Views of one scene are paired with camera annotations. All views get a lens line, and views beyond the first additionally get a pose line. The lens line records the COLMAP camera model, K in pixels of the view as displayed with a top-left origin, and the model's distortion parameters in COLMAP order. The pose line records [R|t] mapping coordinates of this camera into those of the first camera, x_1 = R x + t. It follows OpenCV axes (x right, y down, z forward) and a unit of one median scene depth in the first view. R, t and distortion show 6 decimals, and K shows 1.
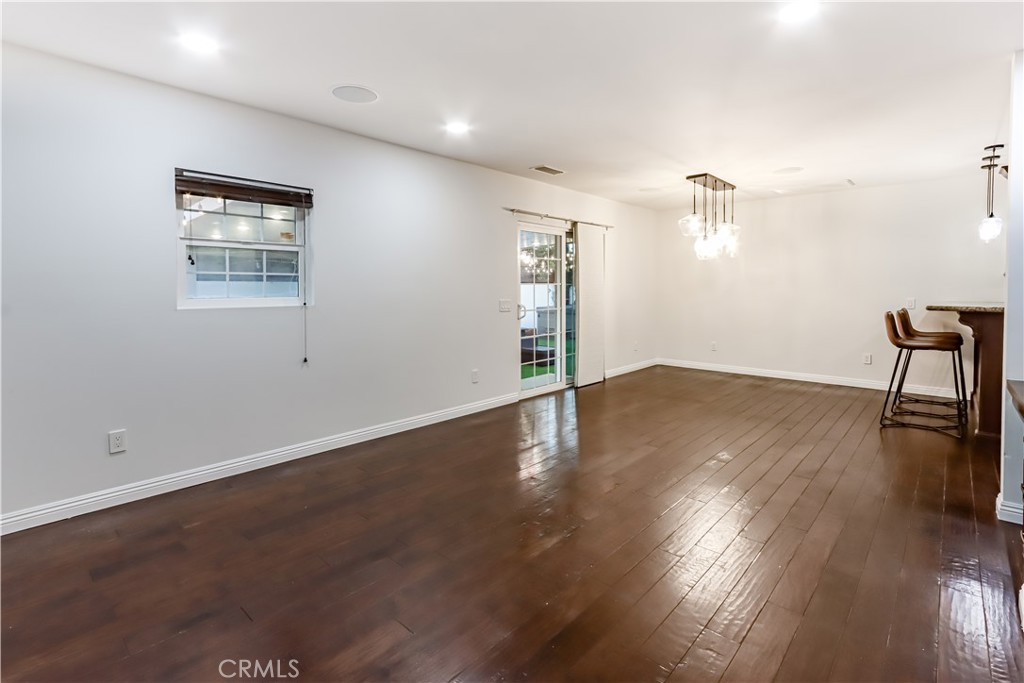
lens RADIAL K [[473.1, 0, 515.4], [0, 473.1, 300.7], [0, 0, 1]] dist [0.001189, 0.001587]
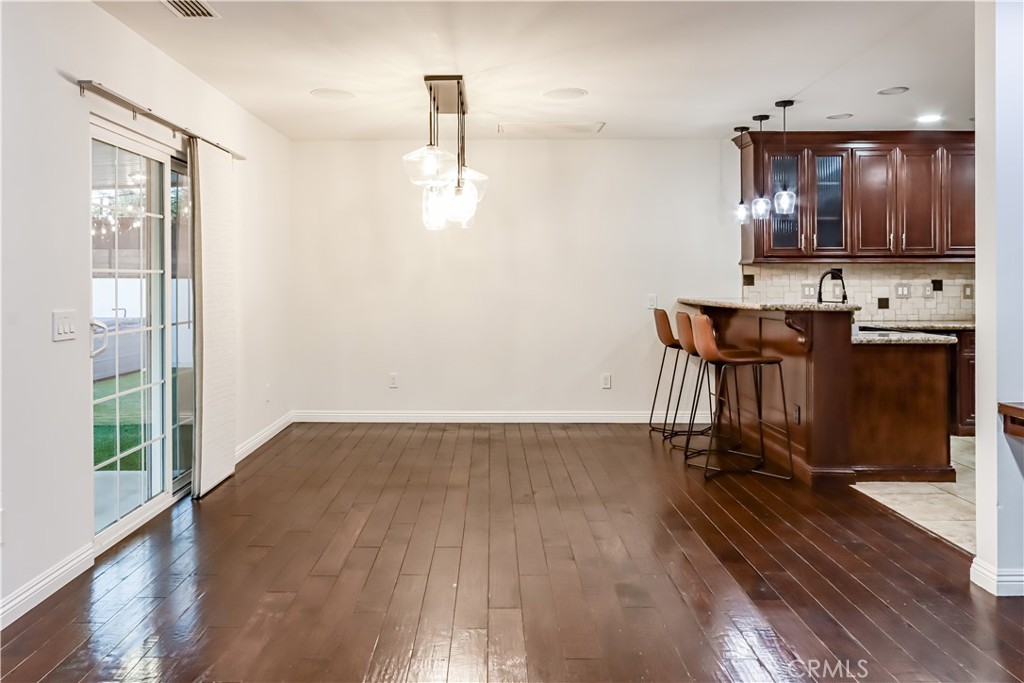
lens RADIAL K [[765.1, 0, 469.9], [0, 765.1, 282.3], [0, 0, 1]] dist [-0.007071, 0.006043]
pose [[0.756795, -0.001423, 0.653651, -0.171242], [0.019158, 0.999616, -0.020005, -0.005434], [-0.653372, 0.027662, 0.756532, 0.293073]]
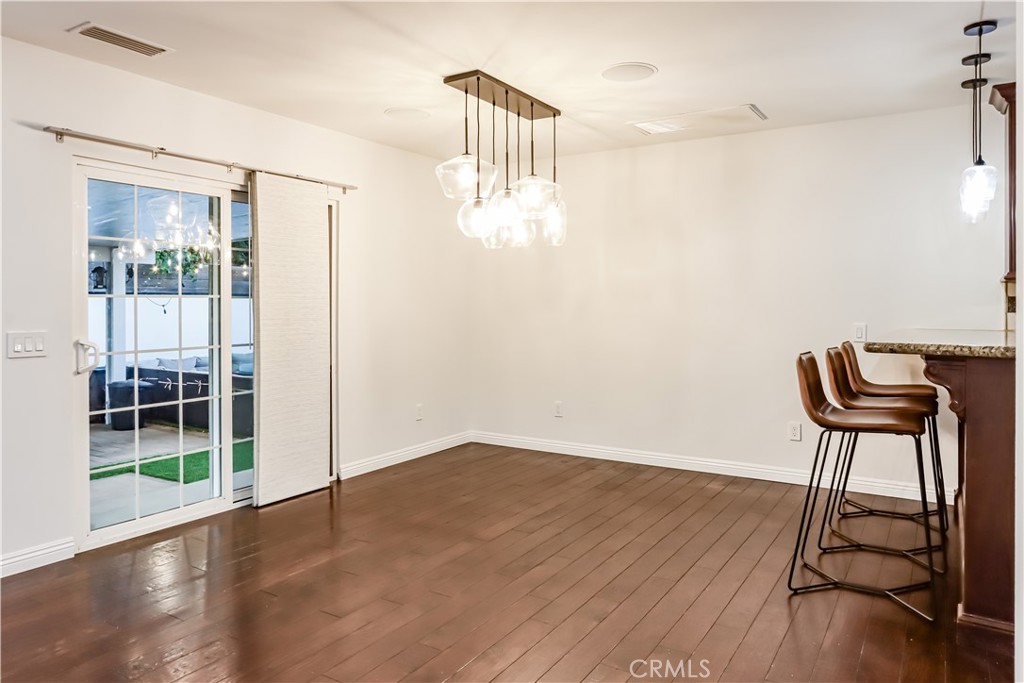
lens RADIAL K [[683.9, 0, 495.1], [0, 683.9, 310.3], [0, 0, 1]] dist [-0.019734, 0.008821]
pose [[0.986345, -0.001047, 0.164686, 0.287001], [0.004371, 0.999794, -0.019827, -0.006228], [-0.164631, 0.020276, 0.986147, 0.287222]]
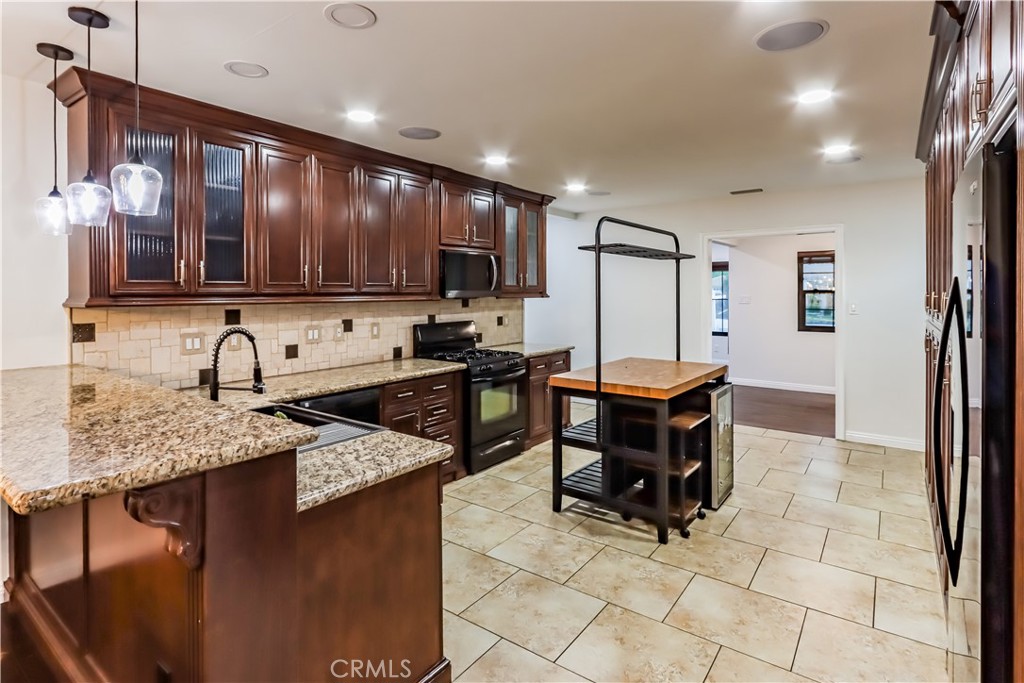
lens RADIAL K [[529.5, 0, 510.4], [0, 529.5, 292.2], [0, 0, 1]] dist [-0.007408, 0.002497]
pose [[-0.103114, -0.000076, 0.994670, 0.440943], [0.028428, 0.999591, 0.003023, -0.054279], [-0.994263, 0.028588, -0.103069, 0.582055]]
